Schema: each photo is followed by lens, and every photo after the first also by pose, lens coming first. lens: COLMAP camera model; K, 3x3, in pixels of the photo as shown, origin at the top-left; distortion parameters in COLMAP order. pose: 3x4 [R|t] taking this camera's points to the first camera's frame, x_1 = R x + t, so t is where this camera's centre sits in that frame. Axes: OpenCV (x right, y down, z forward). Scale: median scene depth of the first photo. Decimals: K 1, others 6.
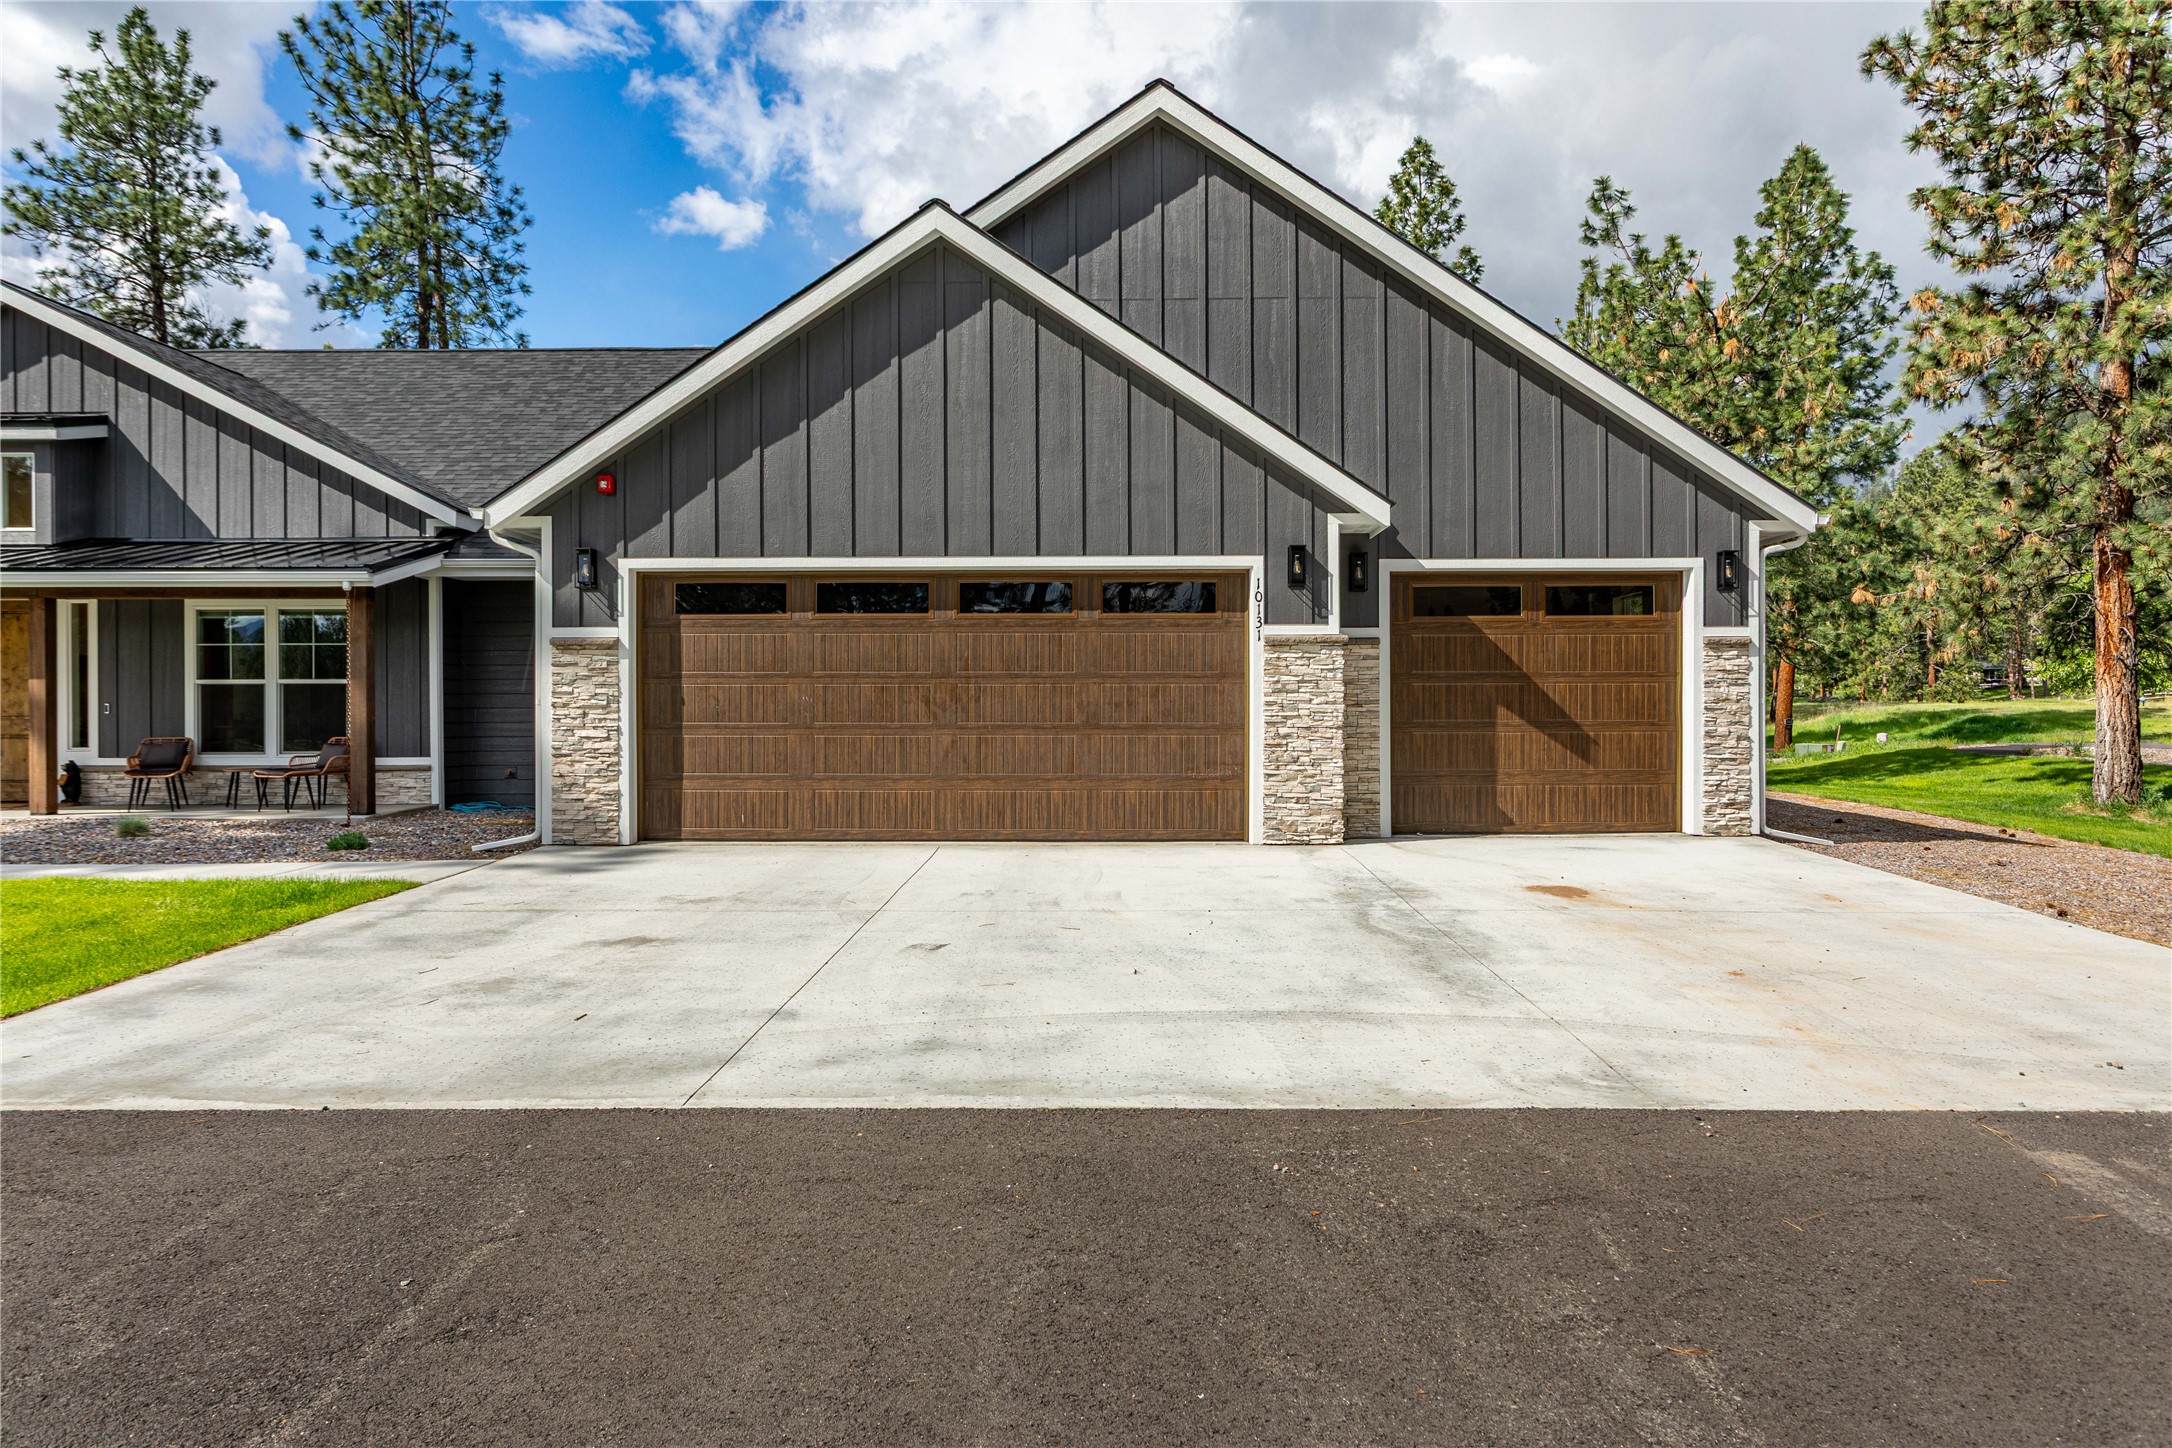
lens RADIAL K [[1389.6, 0, 1085.6], [0, 1389.6, 723.4], [0, 0, 1]] dist [-0.002297, 0.005891]
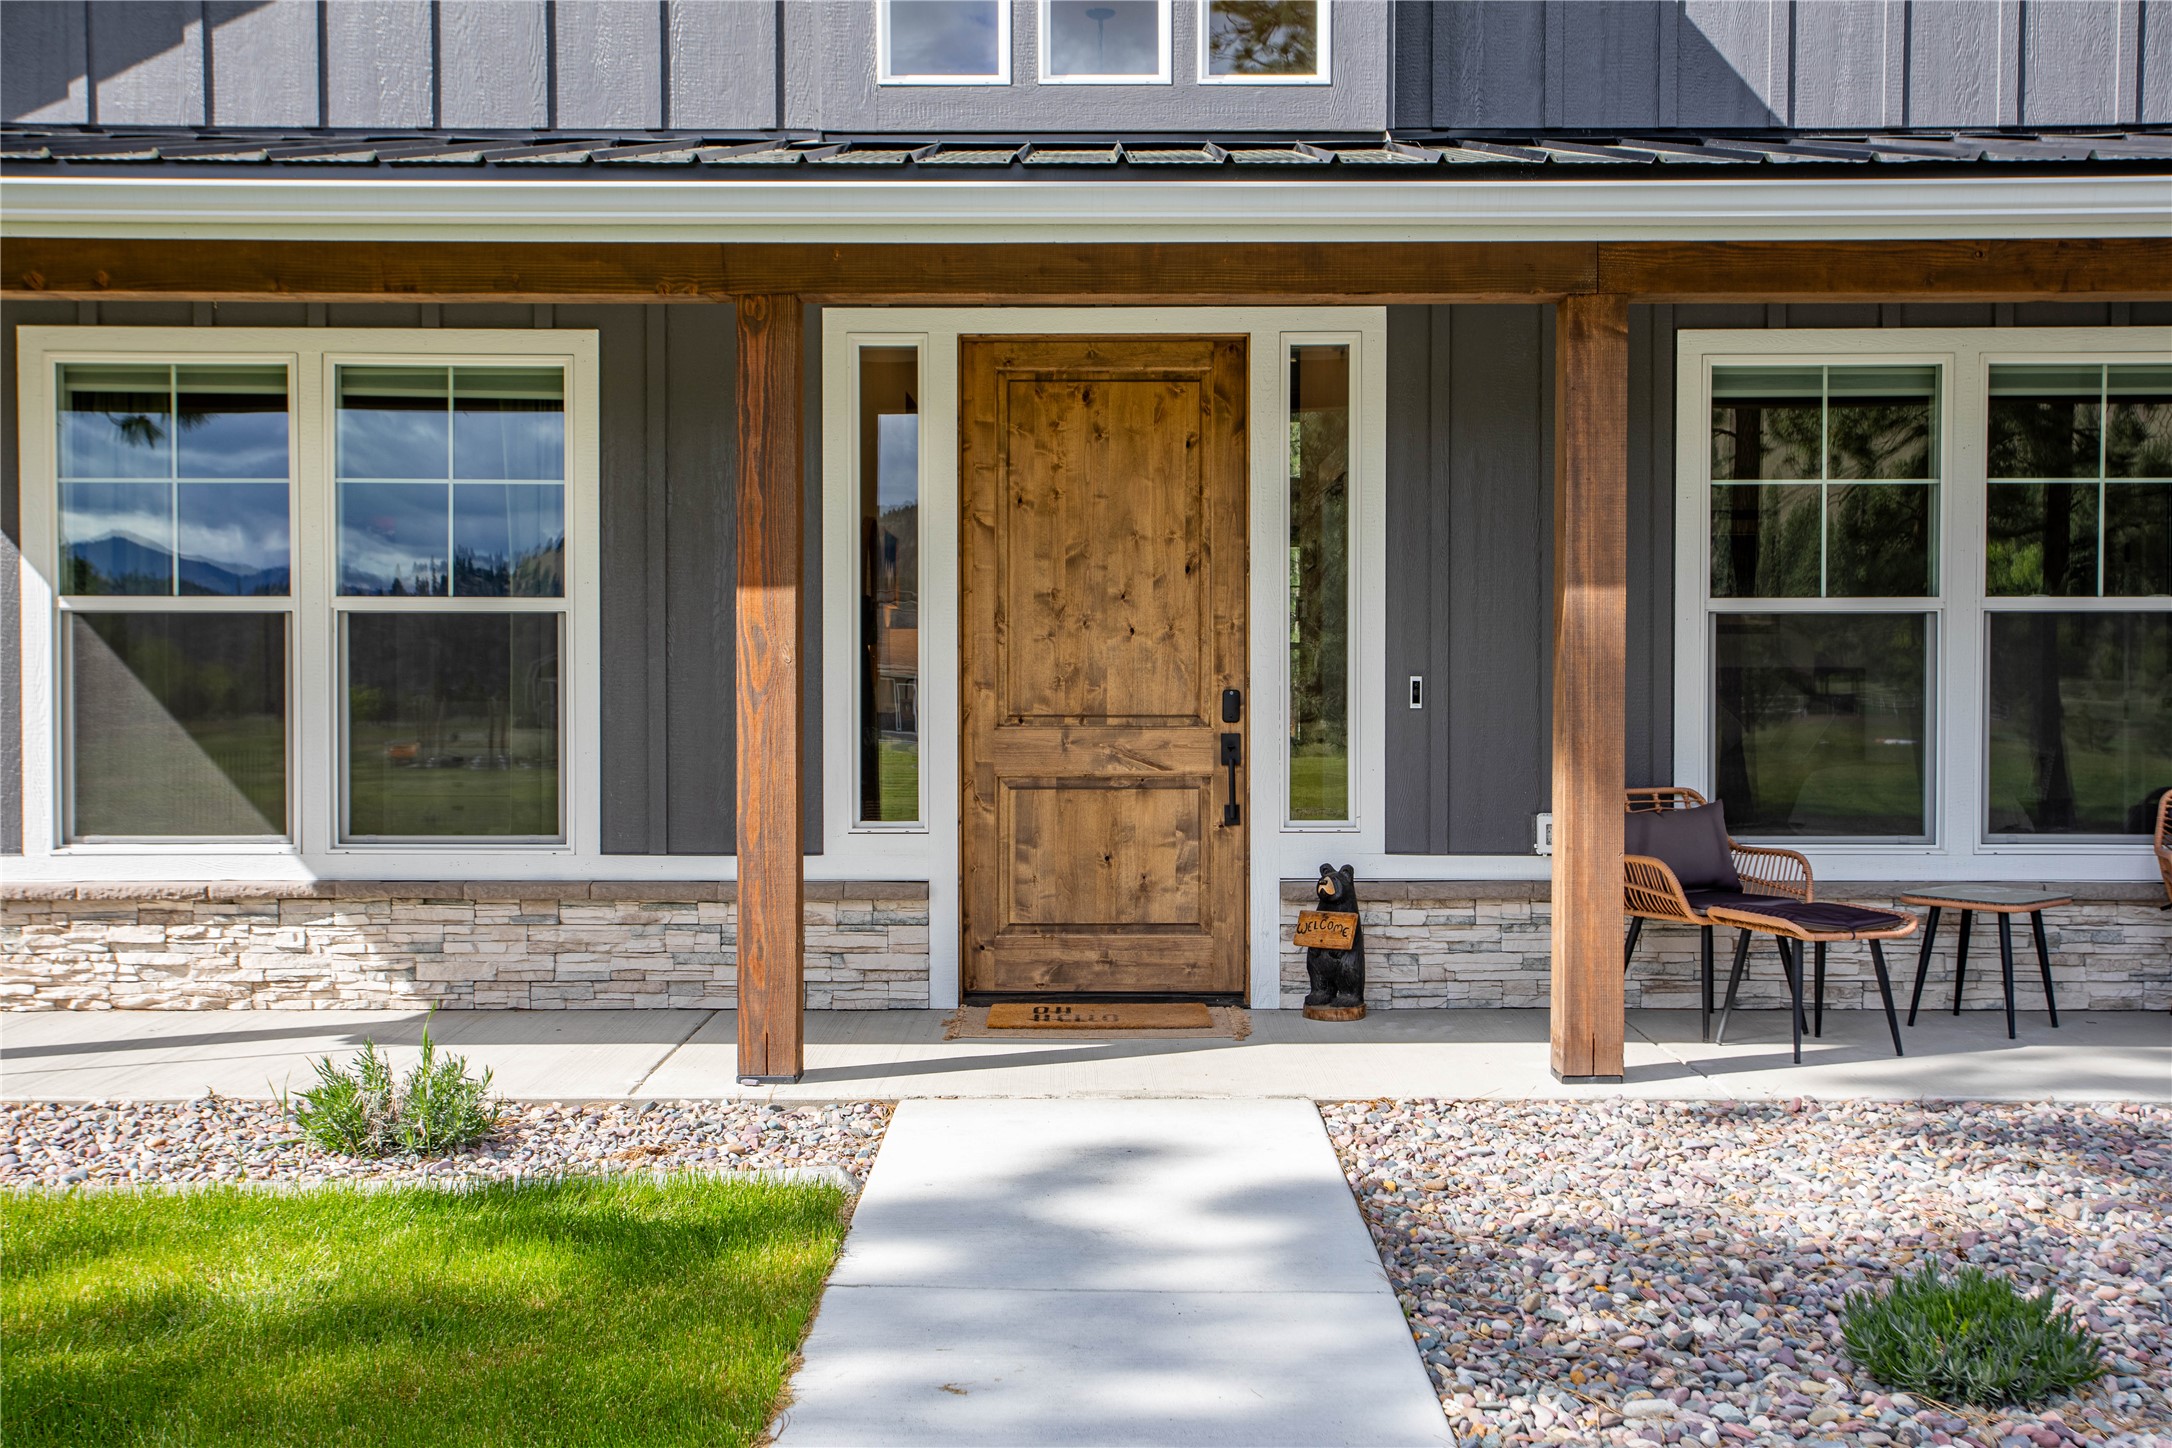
lens RADIAL K [[2527.2, 0, 1089.1], [0, 2527.2, 738.6], [0, 0, 1]] dist [0.056102, 0.000000]
pose [[0.999780, 0.002684, 0.020781, -1.001817], [-0.003042, 0.999847, 0.017228, -0.012443], [-0.020731, -0.017288, 0.999636, 0.572810]]
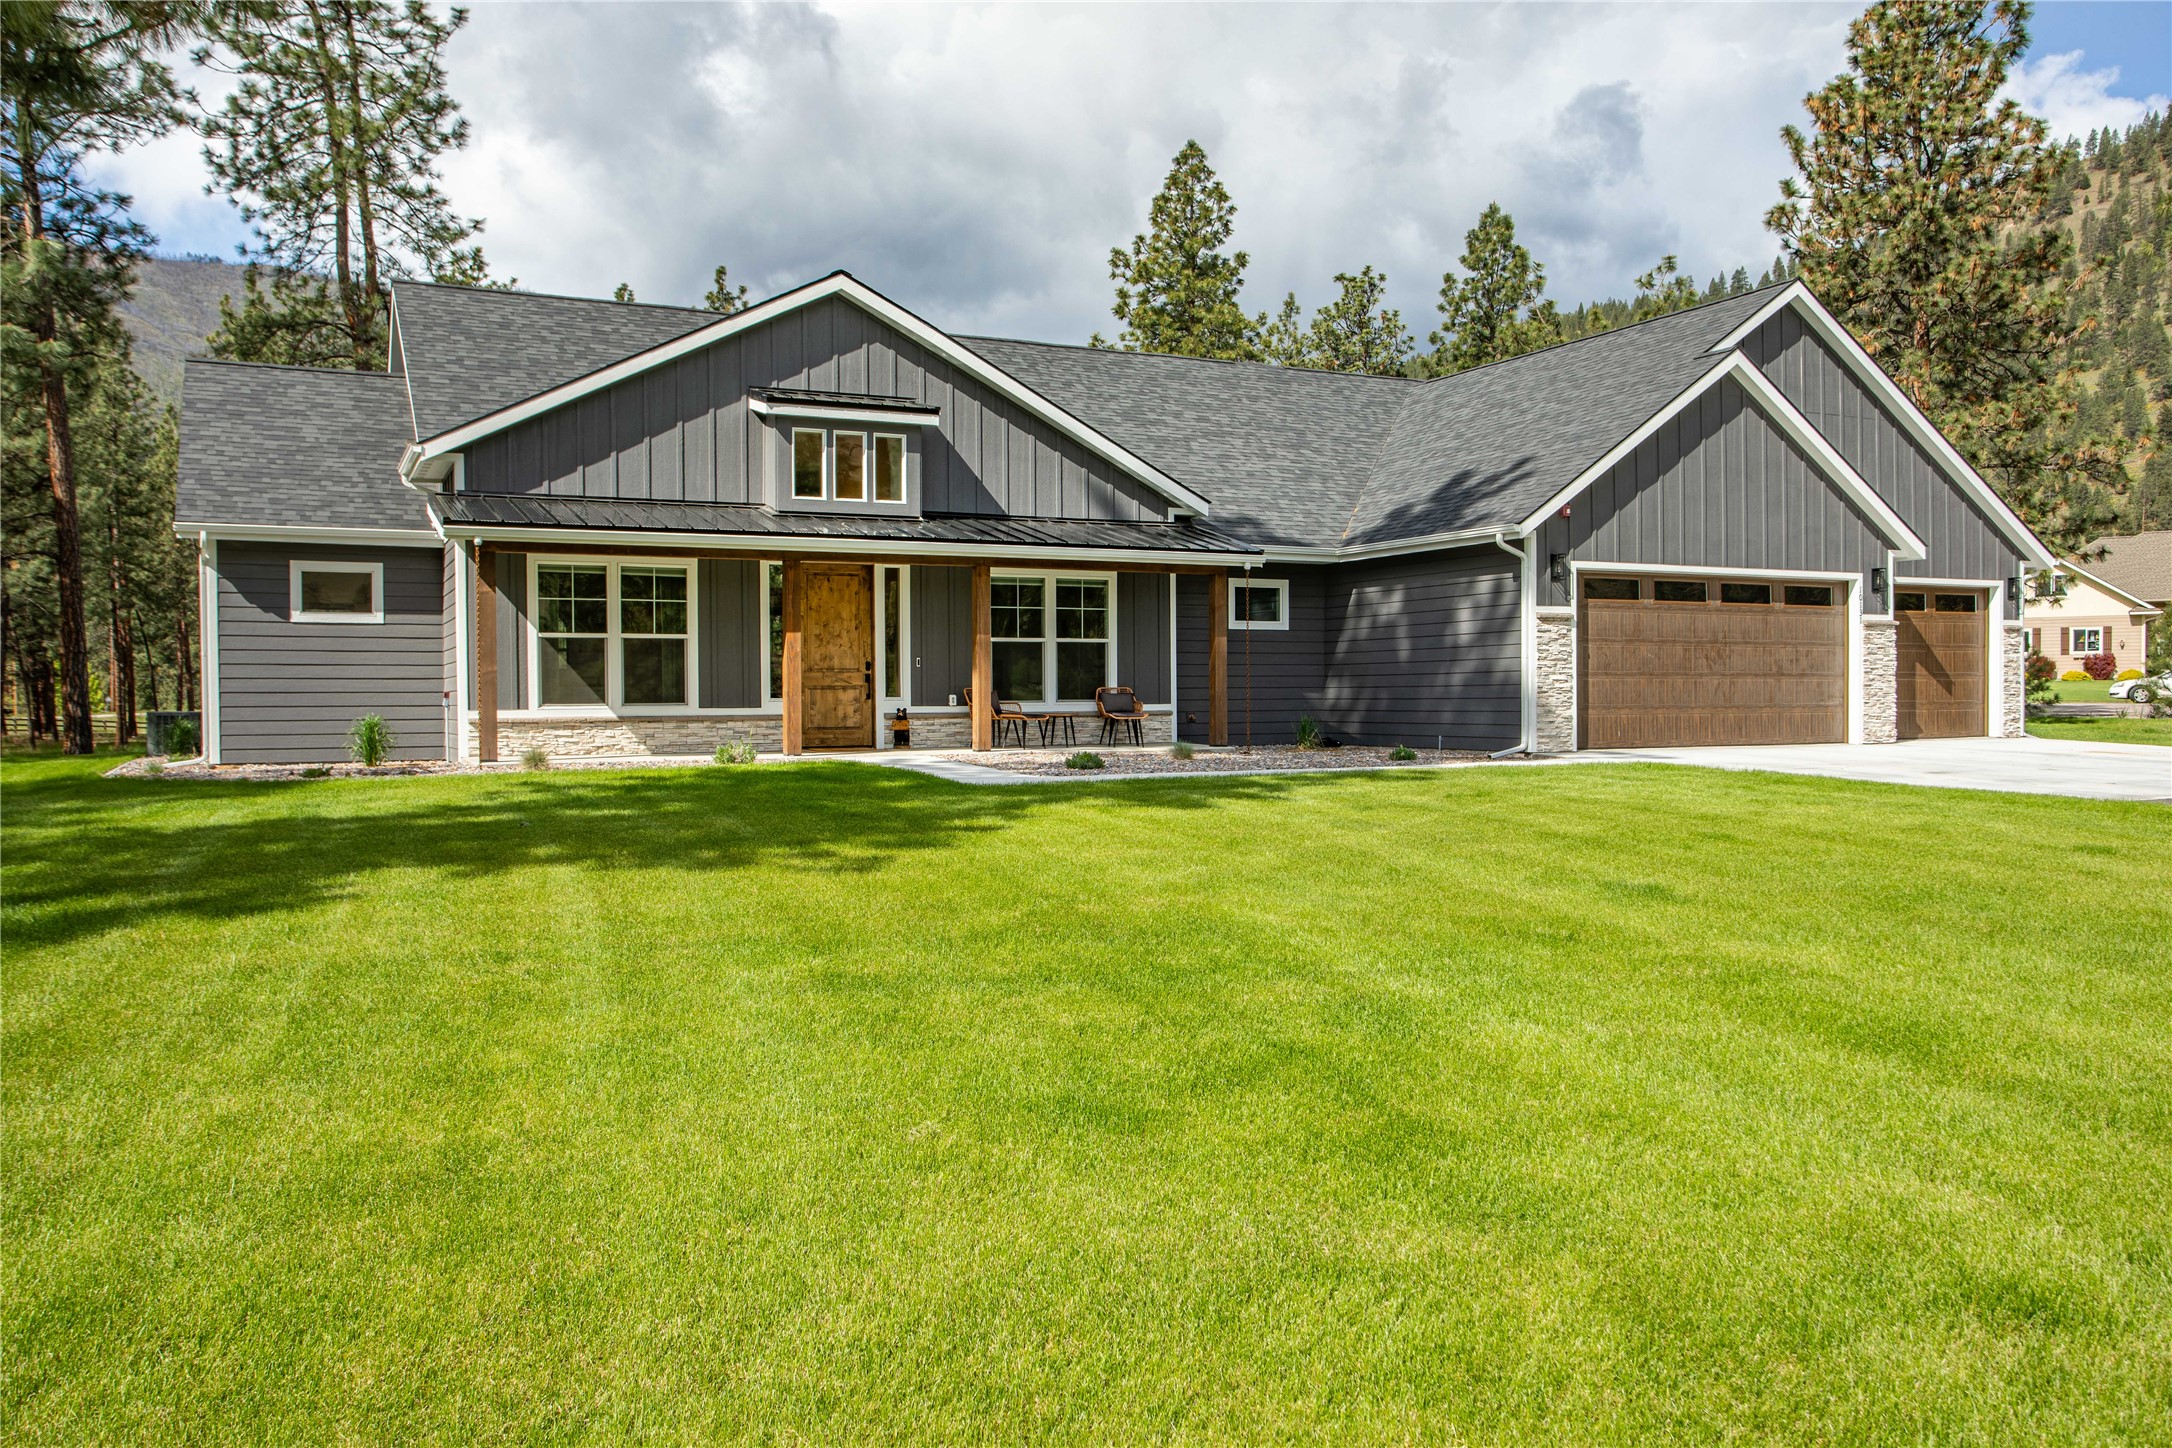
lens RADIAL K [[1653.1, 0, 1099.6], [0, 1653.1, 717.8], [0, 0, 1]] dist [-0.005064, 0.002448]
pose [[0.883878, -0.009385, 0.467623, -1.527154], [0.006198, 0.999946, 0.008353, 0.030697], [-0.467676, -0.004485, 0.883888, -0.315543]]
